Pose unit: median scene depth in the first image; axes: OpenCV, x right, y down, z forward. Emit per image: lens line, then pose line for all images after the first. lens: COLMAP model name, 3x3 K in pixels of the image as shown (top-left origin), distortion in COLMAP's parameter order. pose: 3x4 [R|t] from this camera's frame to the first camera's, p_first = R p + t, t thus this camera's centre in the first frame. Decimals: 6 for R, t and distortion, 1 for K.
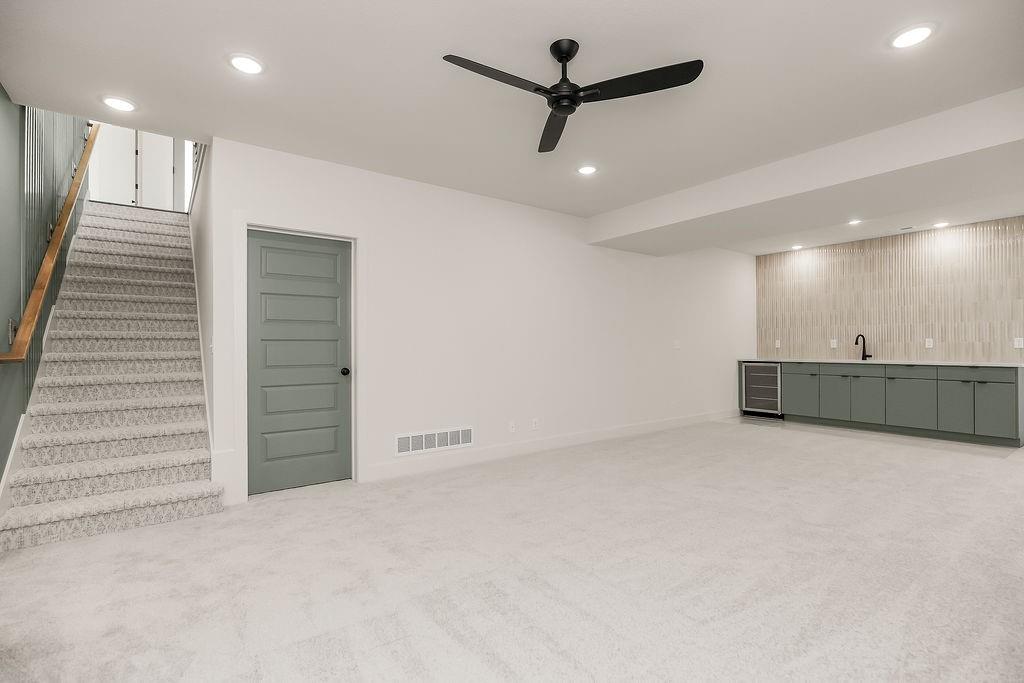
lens RADIAL K [[484.3, 0, 517.8], [0, 484.3, 344.5], [0, 0, 1]] dist [0.000617, 0.001077]
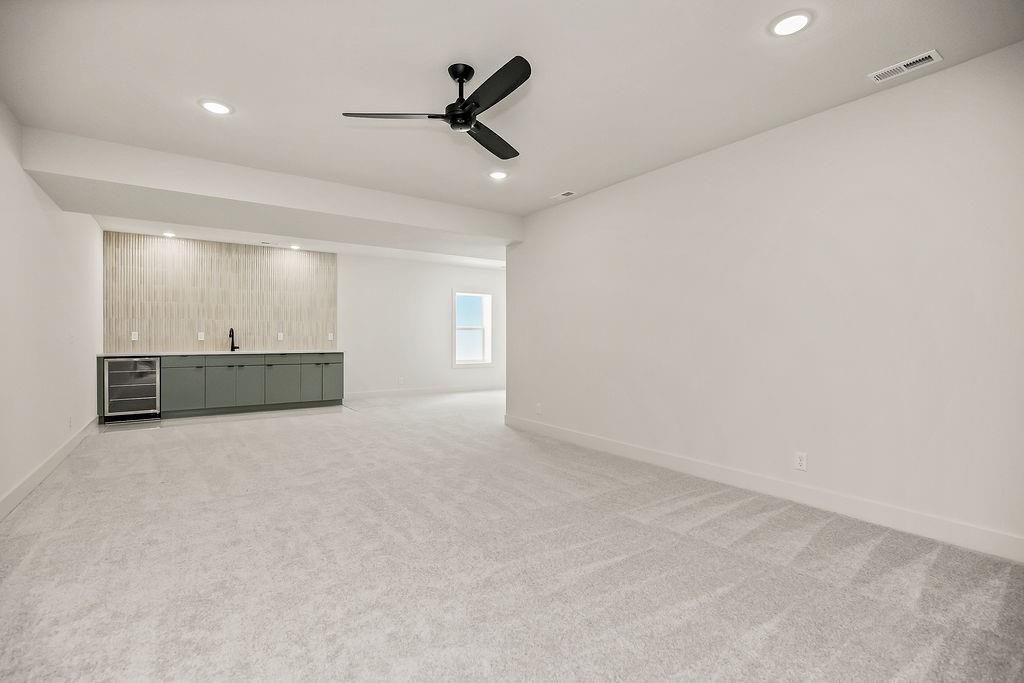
lens RADIAL K [[474.6, 0, 517.2], [0, 474.6, 338.0], [0, 0, 1]] dist [-0.005377, -0.000356]
pose [[0.040103, -0.001908, 0.999194, -0.339209], [-0.006286, 0.999978, 0.002162, -0.004619], [-0.999176, -0.006368, 0.040090, 0.290277]]
